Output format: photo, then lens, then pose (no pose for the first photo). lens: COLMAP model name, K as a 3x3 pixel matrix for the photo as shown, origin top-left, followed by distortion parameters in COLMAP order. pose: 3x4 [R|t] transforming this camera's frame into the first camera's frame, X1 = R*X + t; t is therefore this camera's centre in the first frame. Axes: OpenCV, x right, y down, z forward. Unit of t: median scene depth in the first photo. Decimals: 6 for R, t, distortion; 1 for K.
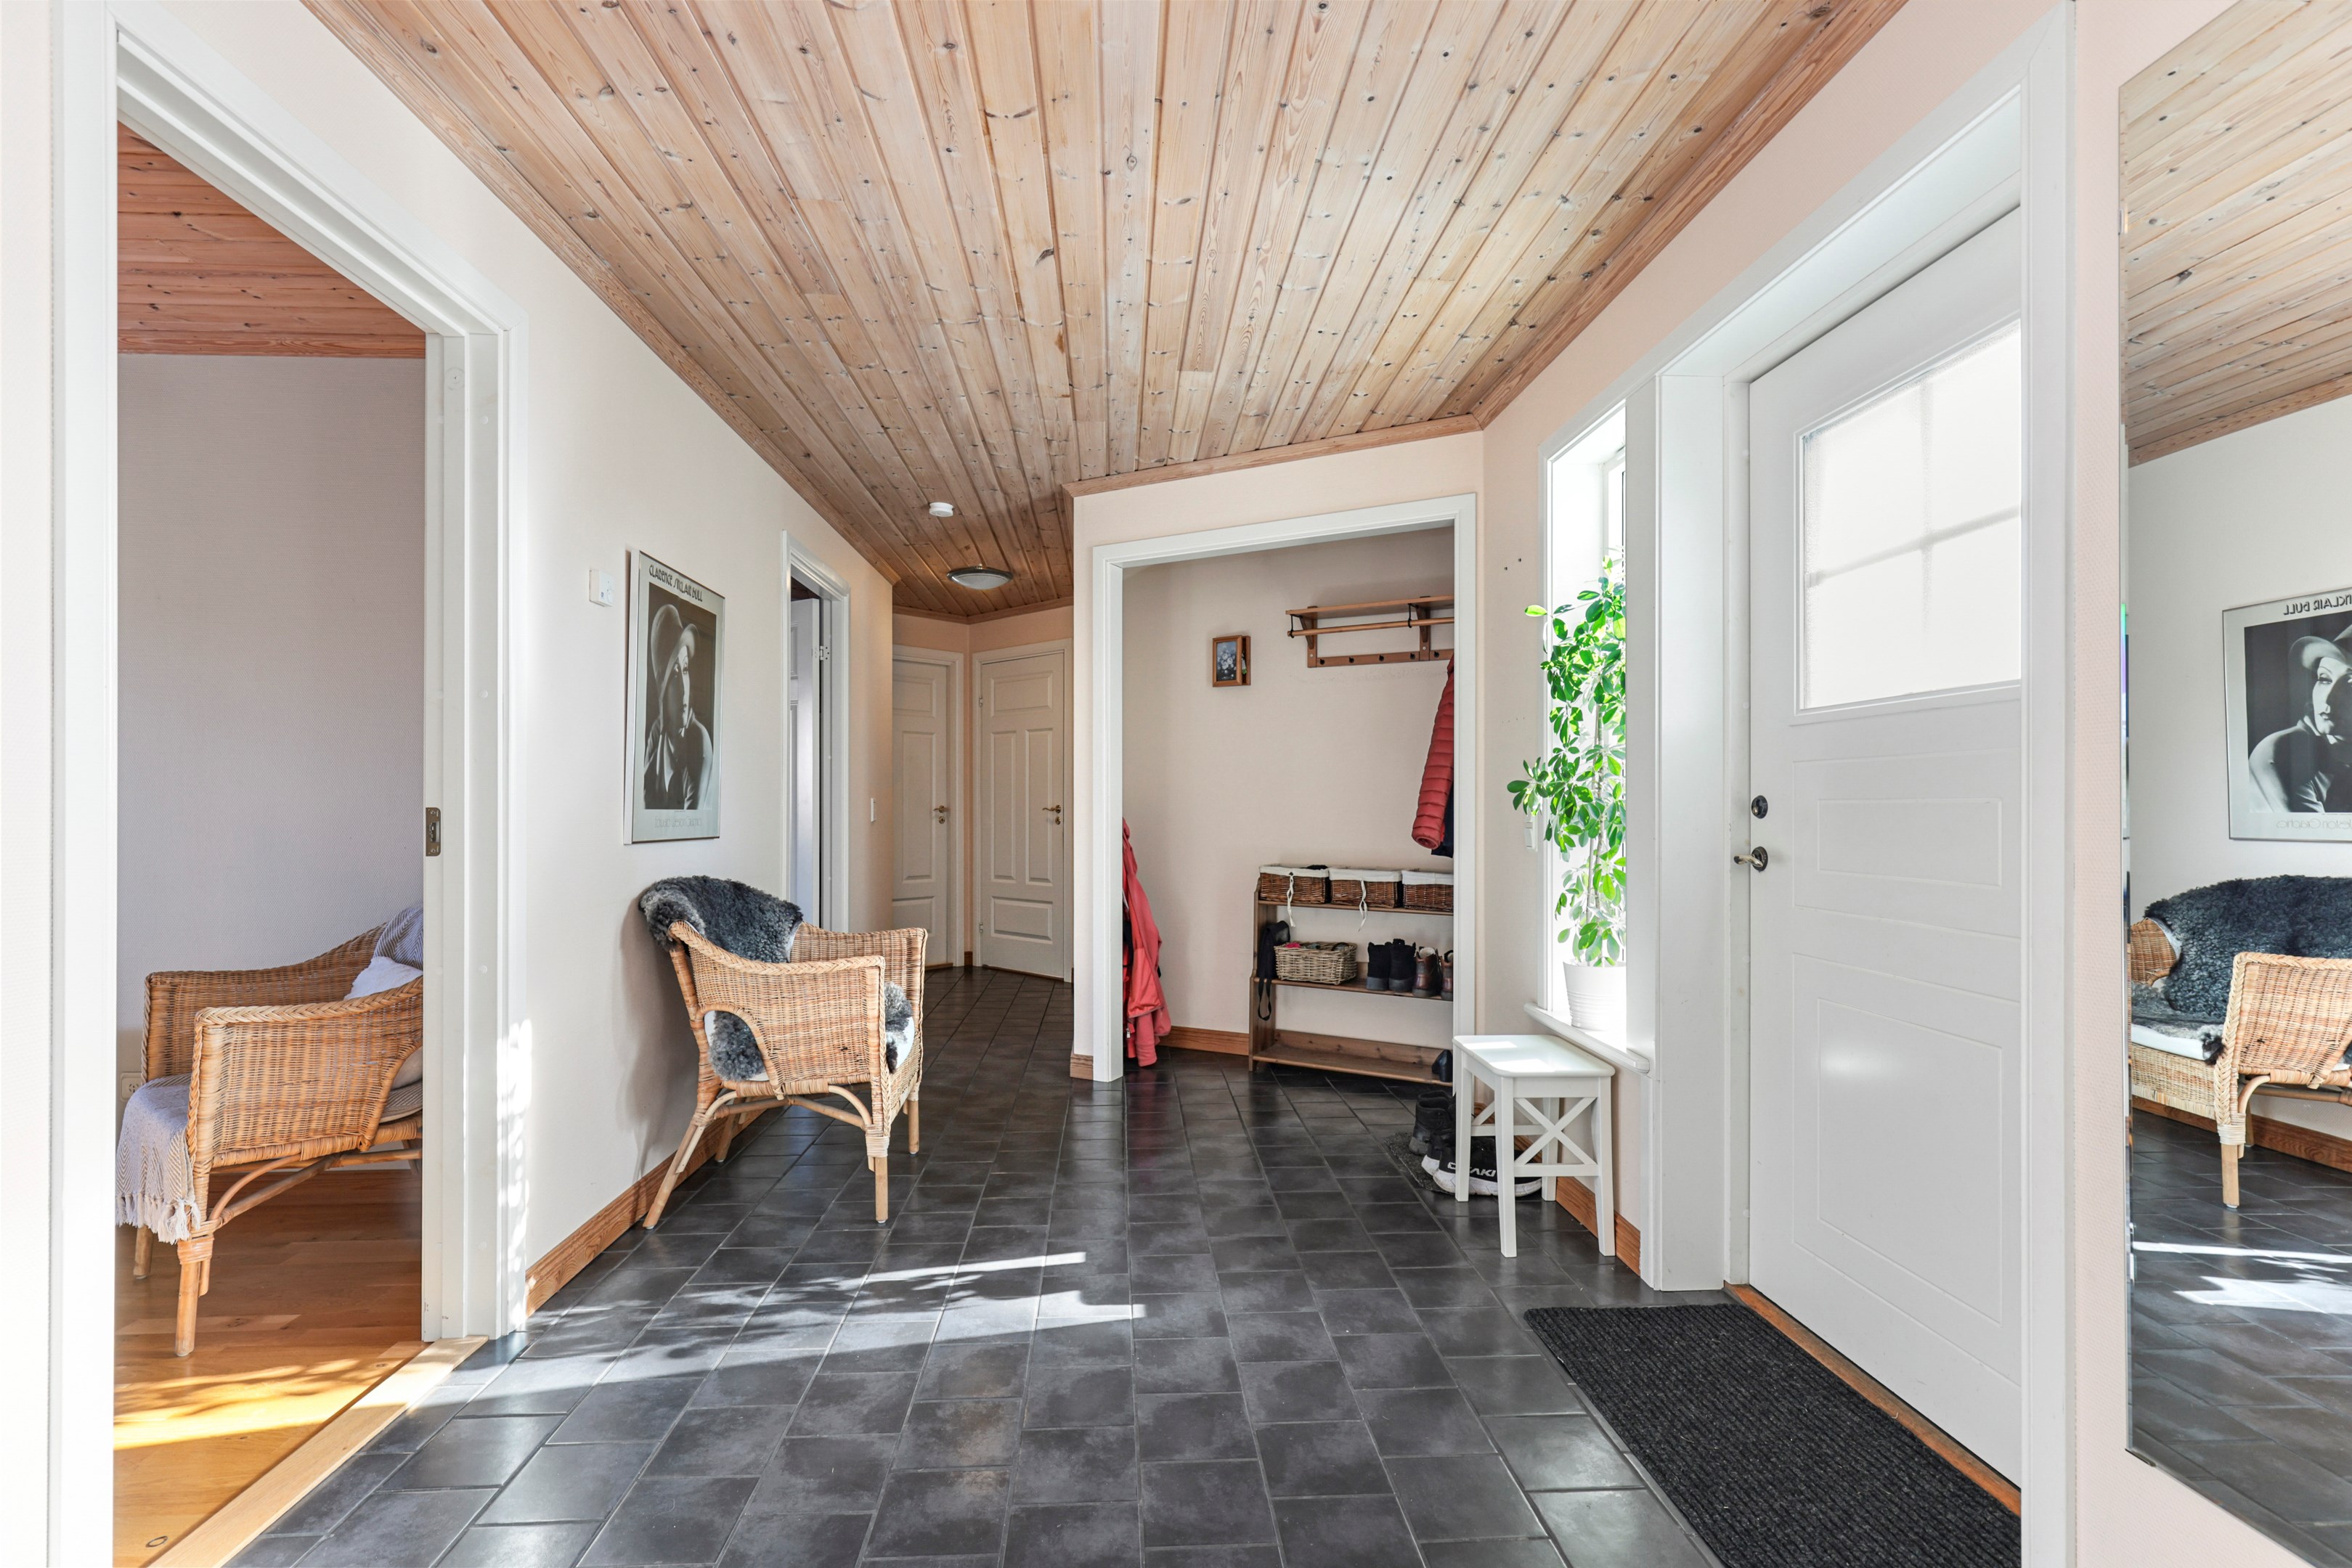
lens RADIAL K [[1057.1, 0, 1171.6], [0, 1057.1, 793.2], [0, 0, 1]] dist [-0.000256, -0.000082]
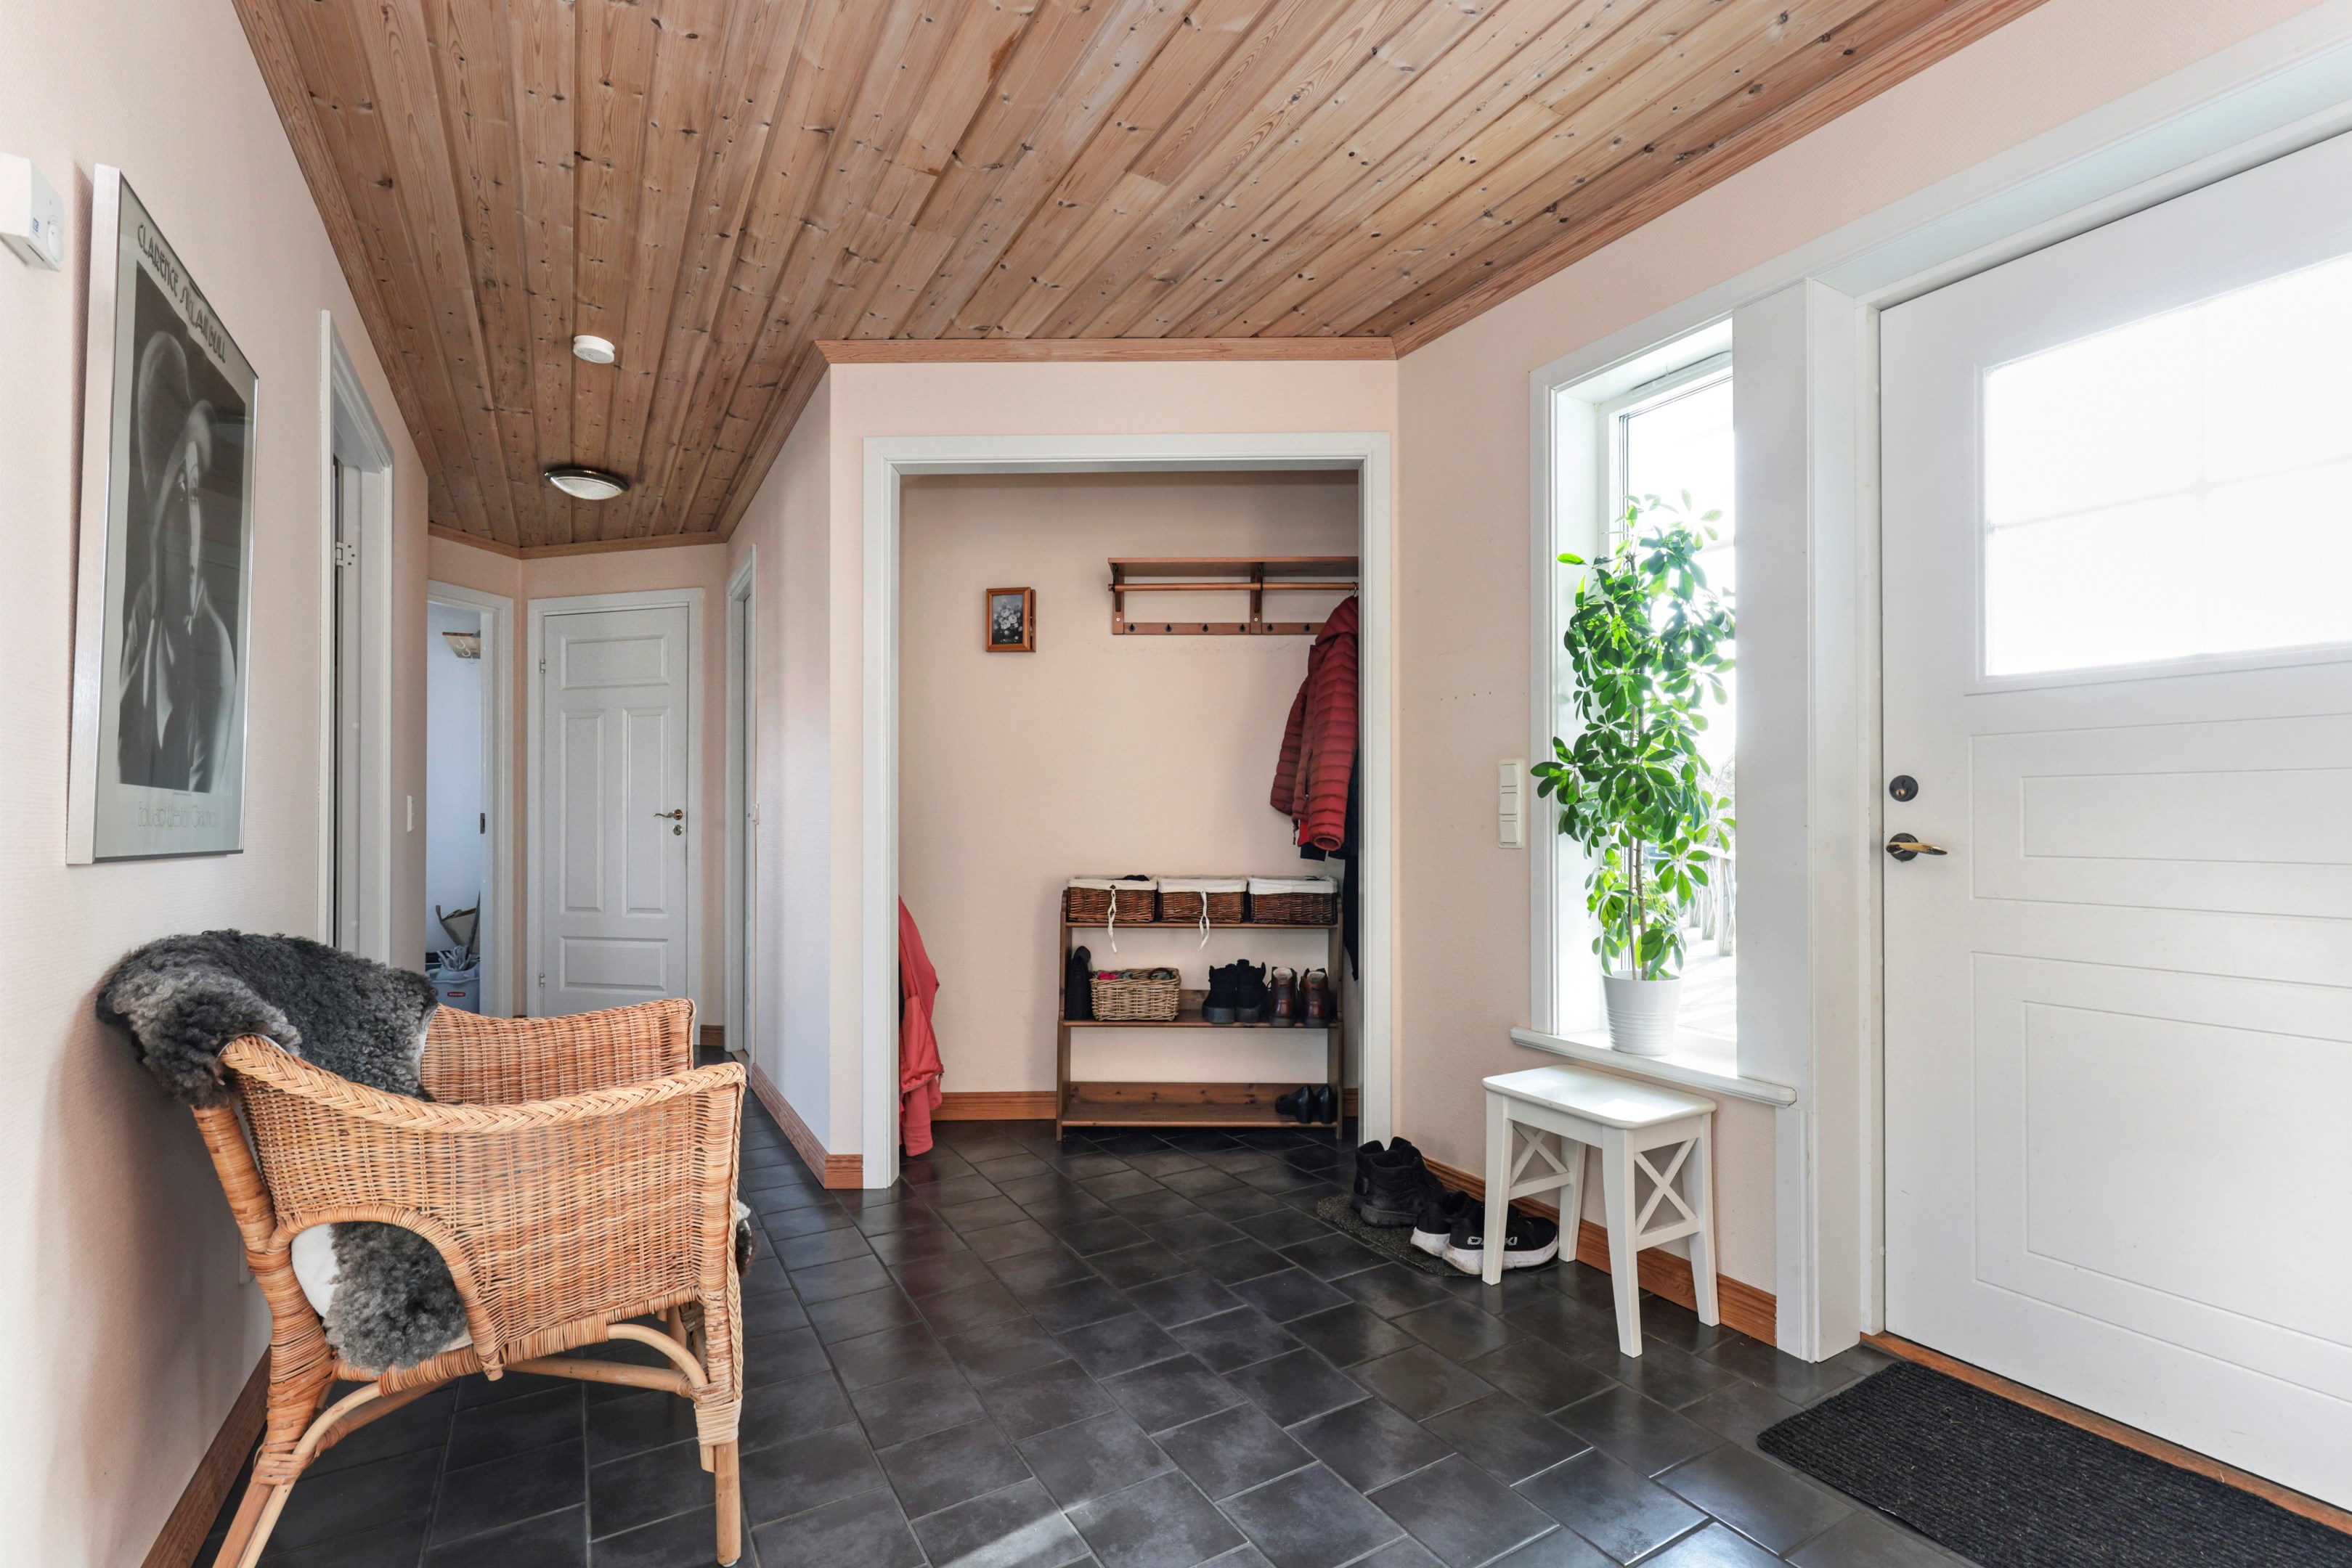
lens RADIAL K [[1033.6, 0, 1177.4], [0, 1033.6, 804.5], [0, 0, 1]] dist [0.000424, -0.000398]
pose [[0.883702, 0.002488, 0.468043, -0.256329], [-0.000399, 0.999990, -0.004562, 0.020756], [-0.468050, 0.003845, 0.883694, 0.347098]]
